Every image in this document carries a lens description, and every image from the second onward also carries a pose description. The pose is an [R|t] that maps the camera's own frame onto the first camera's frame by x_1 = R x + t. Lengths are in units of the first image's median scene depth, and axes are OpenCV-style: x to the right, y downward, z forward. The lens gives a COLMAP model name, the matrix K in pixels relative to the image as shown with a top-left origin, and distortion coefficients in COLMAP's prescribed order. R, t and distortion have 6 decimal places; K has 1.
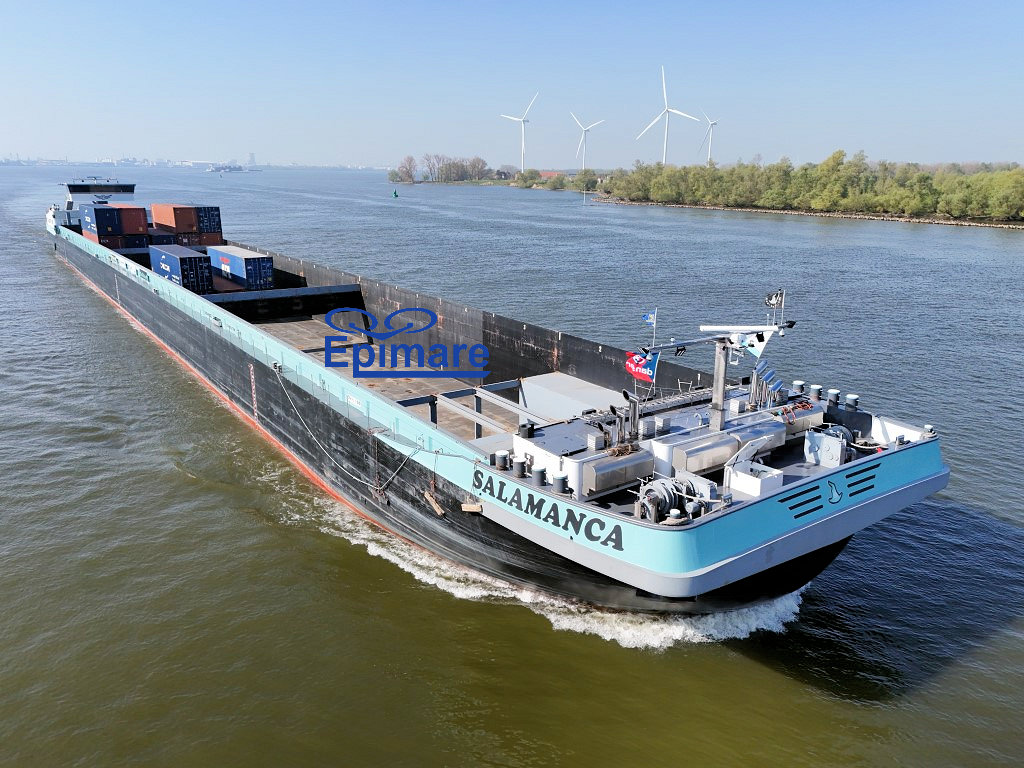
lens RADIAL K [[736.9, 0, 512.0], [0, 736.9, 384.0], [0, 0, 1]] dist [0.120210, -0.120677]
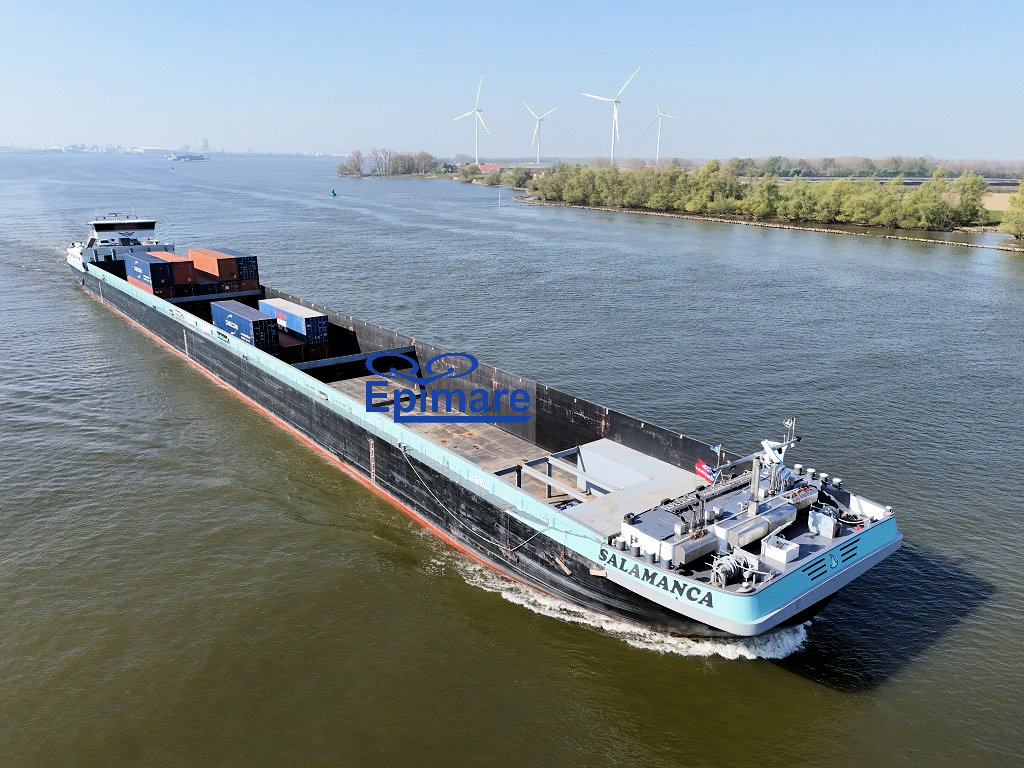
lens RADIAL K [[736.9, 0, 512.0], [0, 736.9, 384.0], [0, 0, 1]] dist [0.120210, -0.120677]
pose [[0.998476, -0.015116, 0.053074, -0.256808], [0.014201, 0.999745, 0.017583, -0.209599], [-0.053326, -0.016803, 0.998436, -0.427168]]
